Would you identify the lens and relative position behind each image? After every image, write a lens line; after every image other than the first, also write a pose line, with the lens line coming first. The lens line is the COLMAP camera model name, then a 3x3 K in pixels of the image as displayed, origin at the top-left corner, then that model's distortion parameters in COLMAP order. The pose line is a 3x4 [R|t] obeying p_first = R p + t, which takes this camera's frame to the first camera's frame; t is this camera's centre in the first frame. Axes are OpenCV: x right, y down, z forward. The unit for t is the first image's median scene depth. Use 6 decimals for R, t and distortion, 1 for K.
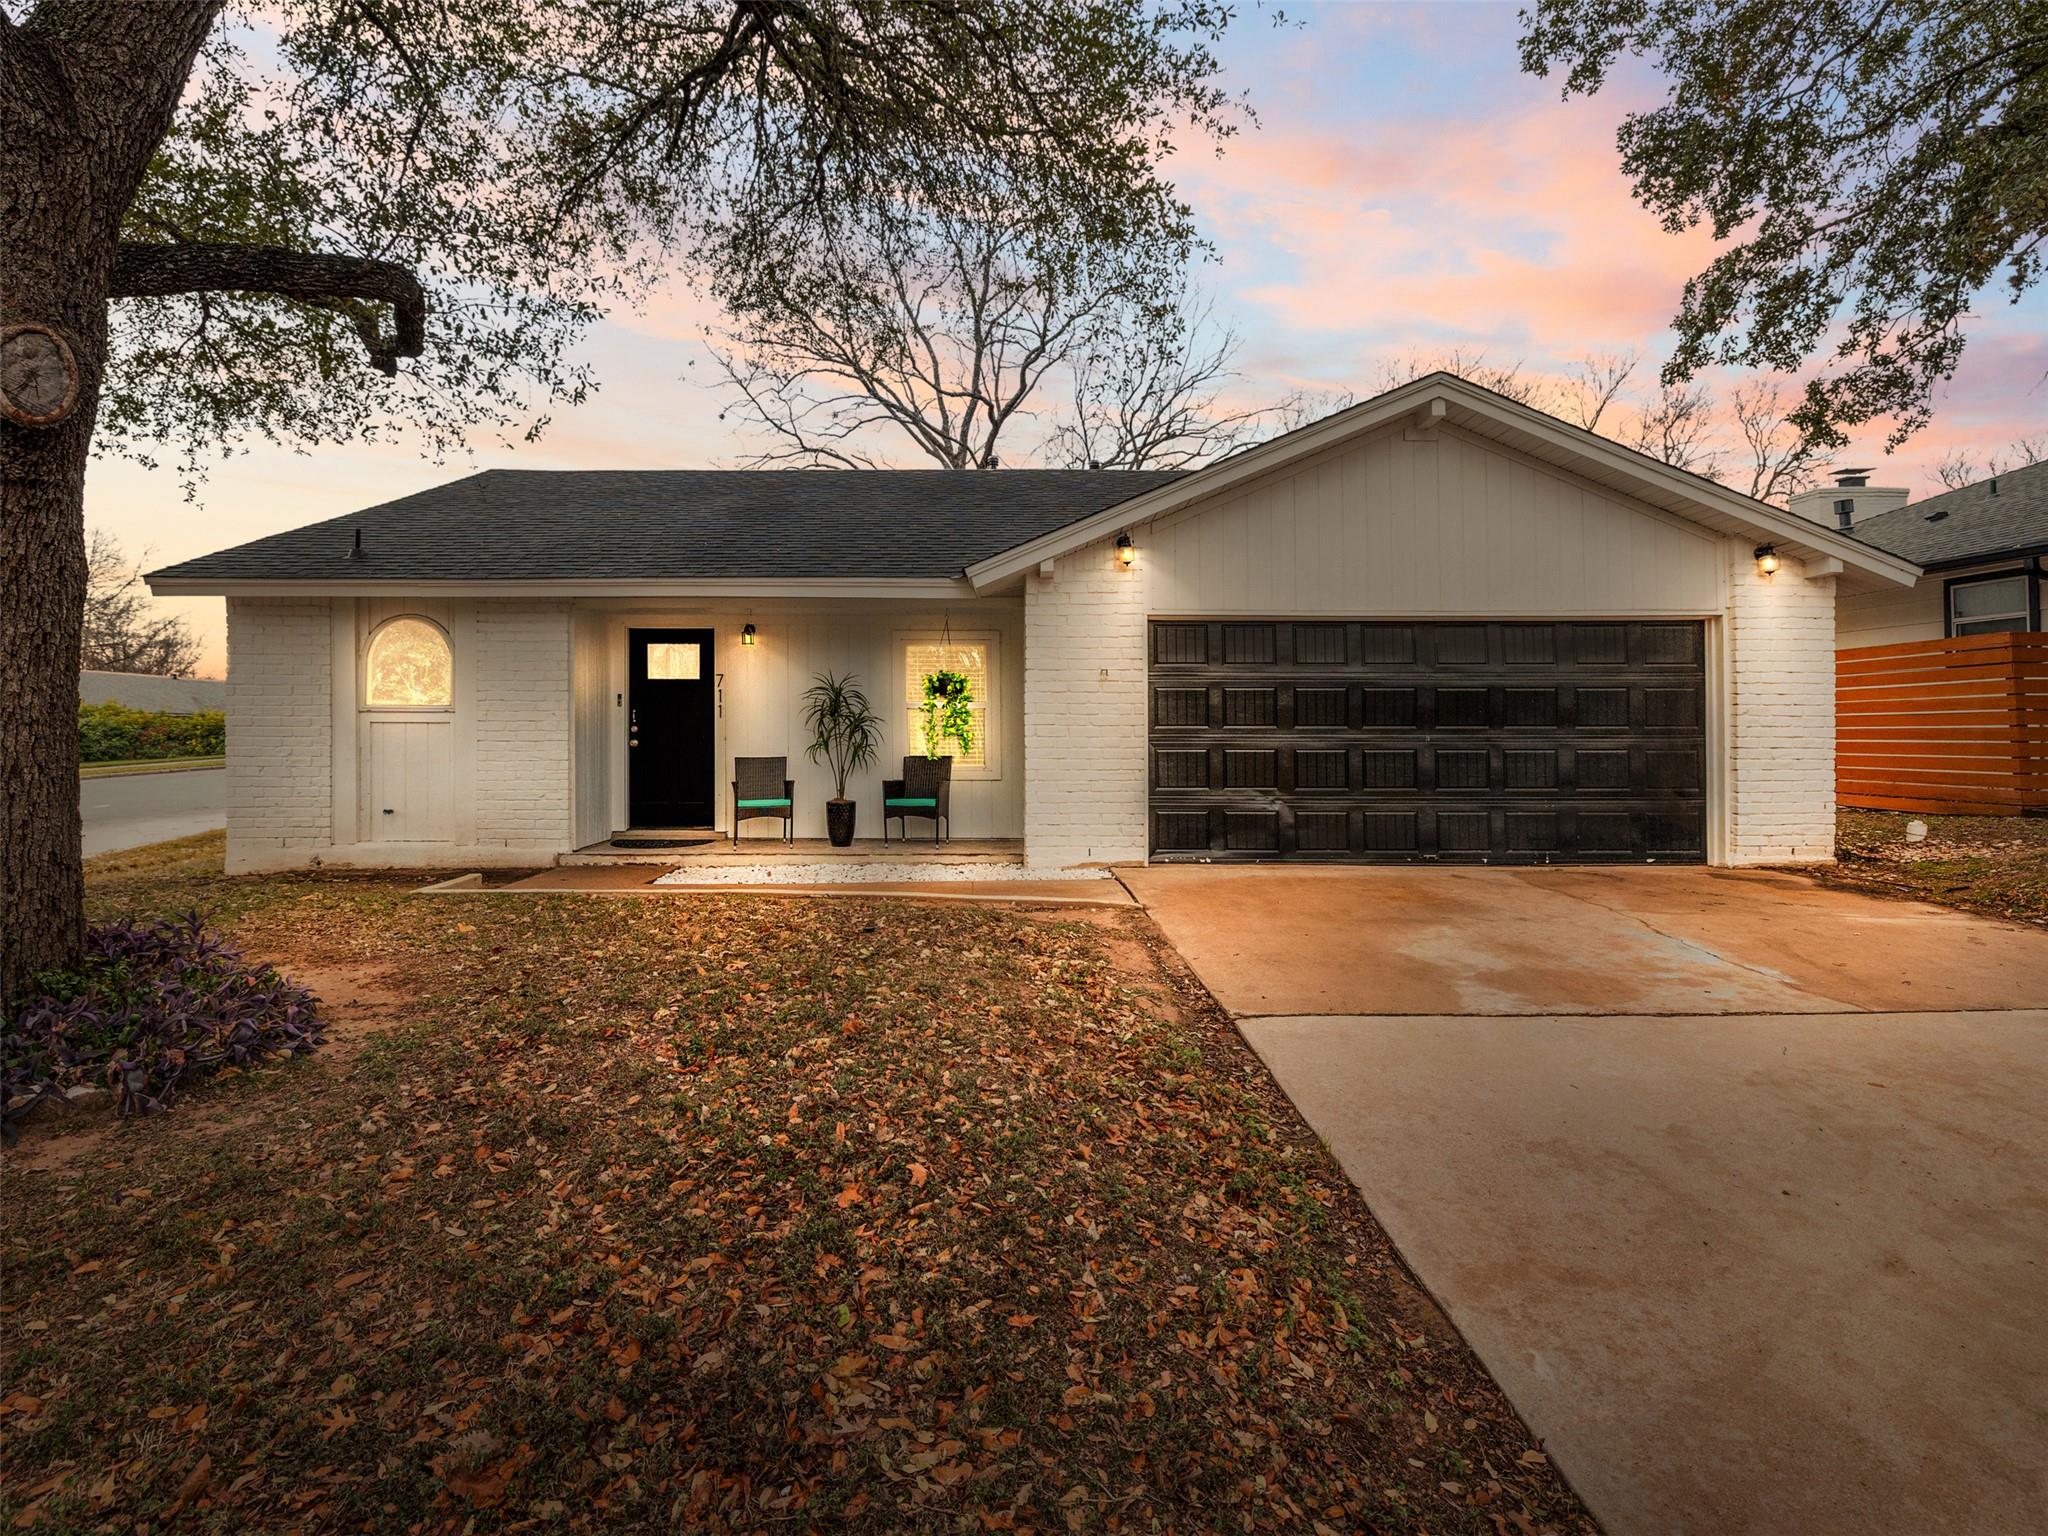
lens RADIAL K [[951.3, 0, 1022.7], [0, 951.3, 714.1], [0, 0, 1]] dist [0.000585, 0.000184]
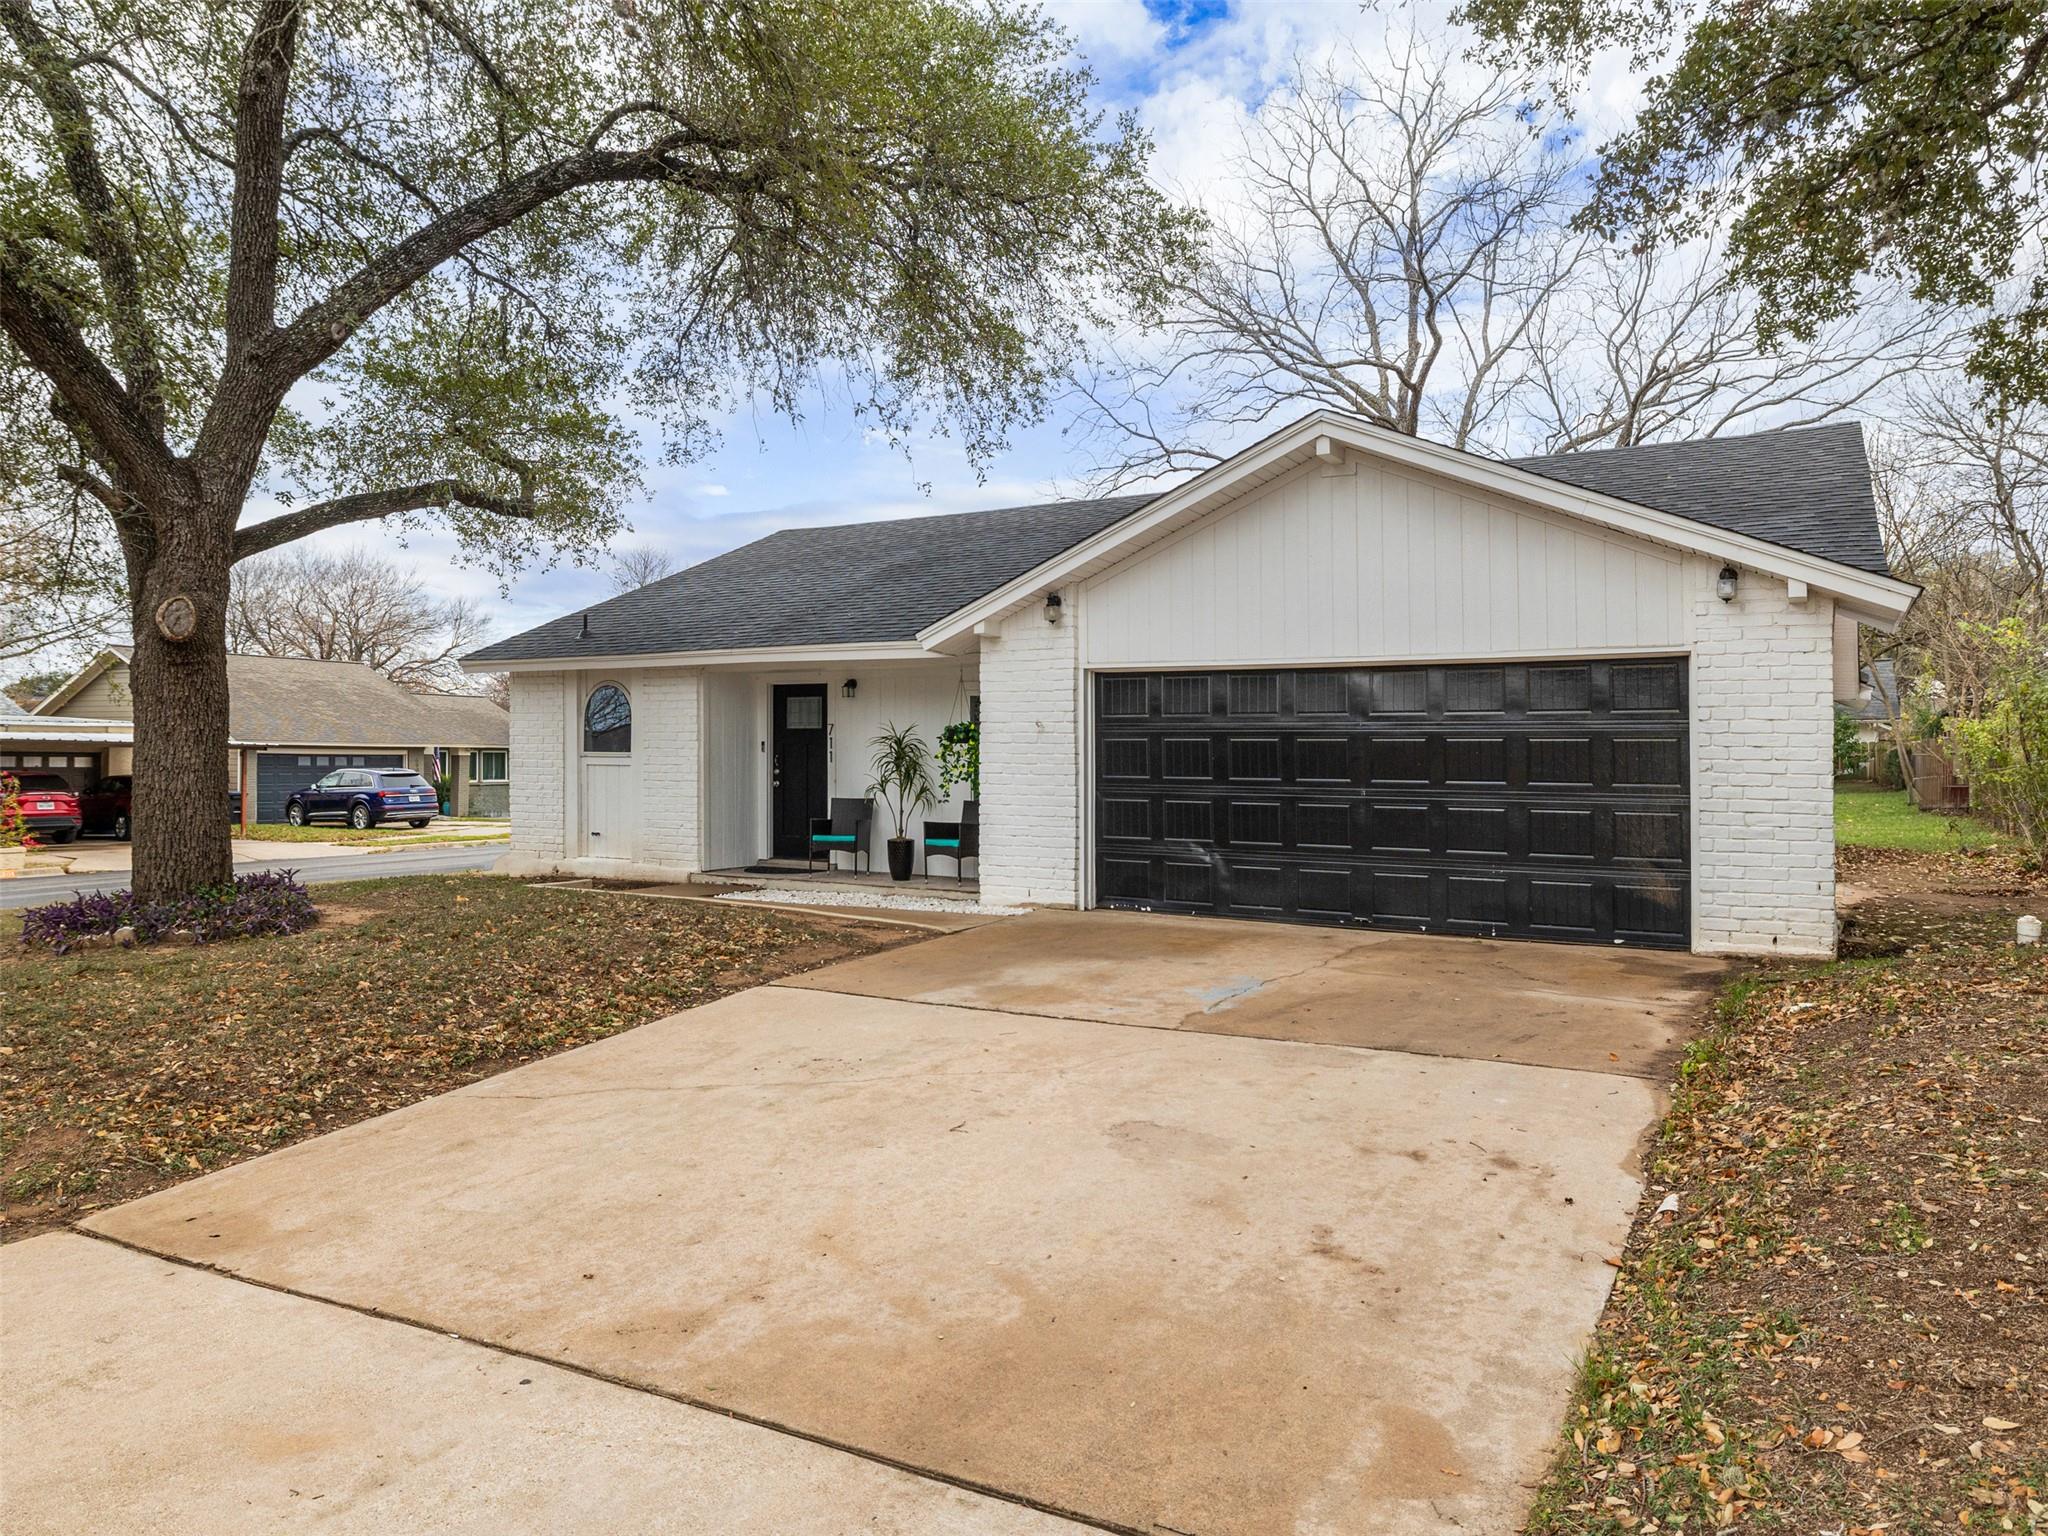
lens RADIAL K [[1207.8, 0, 1024.0], [0, 1207.8, 768.0], [0, 0, 1]] dist [-0.000864, -0.000642]
pose [[0.884390, 0.009694, -0.466648, 0.686747], [-0.002547, 0.999870, 0.015944, -0.016873], [0.466742, -0.012912, 0.884299, -0.198999]]
